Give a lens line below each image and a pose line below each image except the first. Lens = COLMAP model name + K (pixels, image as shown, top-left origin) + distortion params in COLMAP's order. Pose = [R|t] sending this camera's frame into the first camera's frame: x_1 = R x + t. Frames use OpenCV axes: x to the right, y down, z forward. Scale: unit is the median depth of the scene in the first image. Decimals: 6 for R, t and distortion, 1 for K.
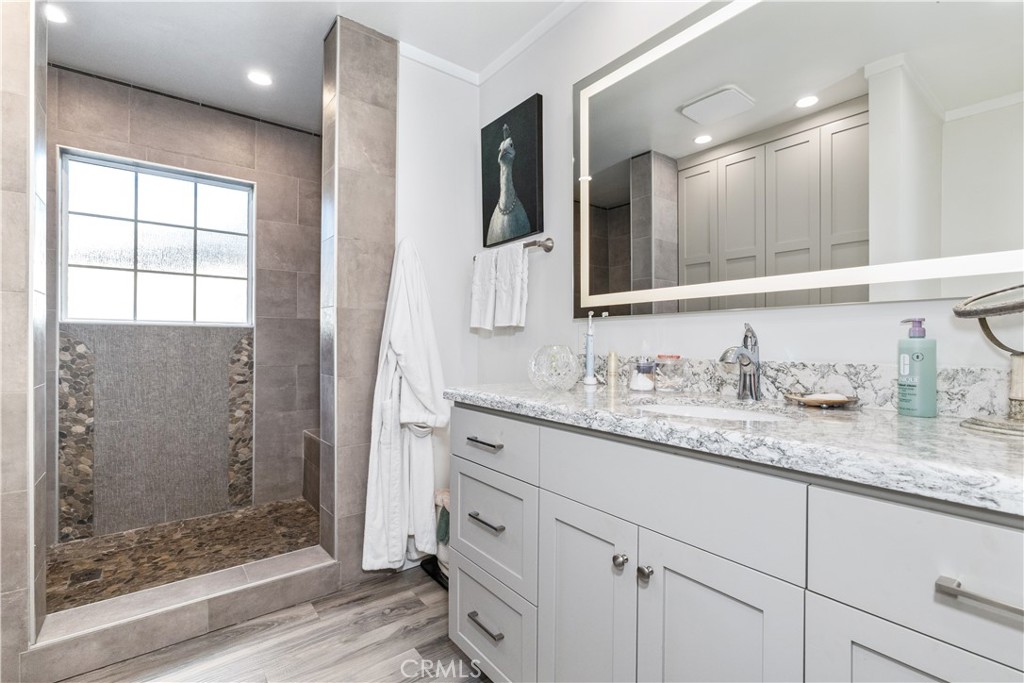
lens RADIAL K [[461.2, 0, 510.8], [0, 461.2, 342.5], [0, 0, 1]] dist [0.003227, -0.001774]
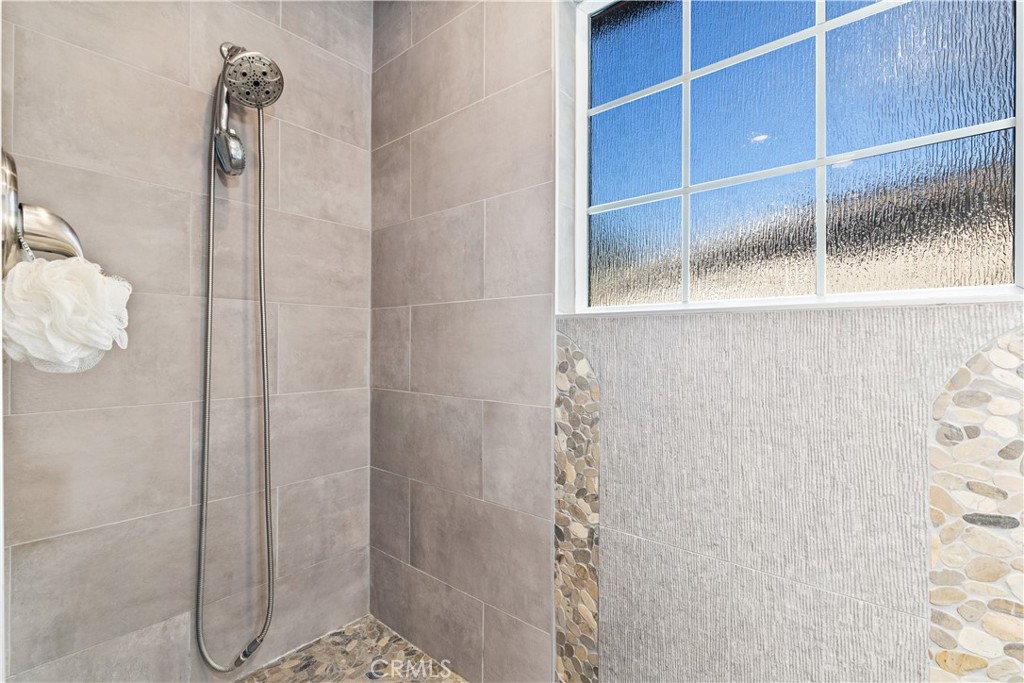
lens RADIAL K [[461.2, 0, 511.3], [0, 461.2, 342.9], [0, 0, 1]] dist [0.003227, -0.001774]
pose [[0.214902, -0.005960, -0.976617, -0.465112], [-0.002576, 0.999974, -0.006670, -0.010144], [0.976632, 0.003949, 0.214881, 0.819518]]
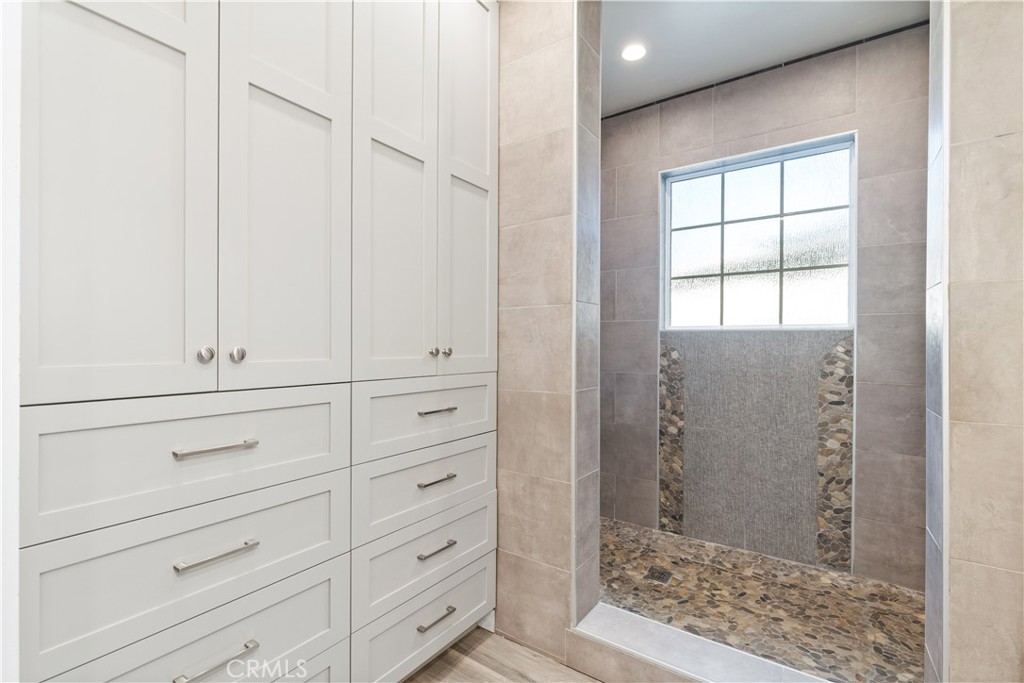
lens RADIAL K [[461.2, 0, 505.0], [0, 461.2, 344.8], [0, 0, 1]] dist [0.003227, -0.001774]
pose [[0.292324, -0.003059, -0.956314, -0.024629], [-0.006444, 0.999966, -0.005168, -0.001866], [0.956298, 0.007674, 0.292294, 0.311980]]
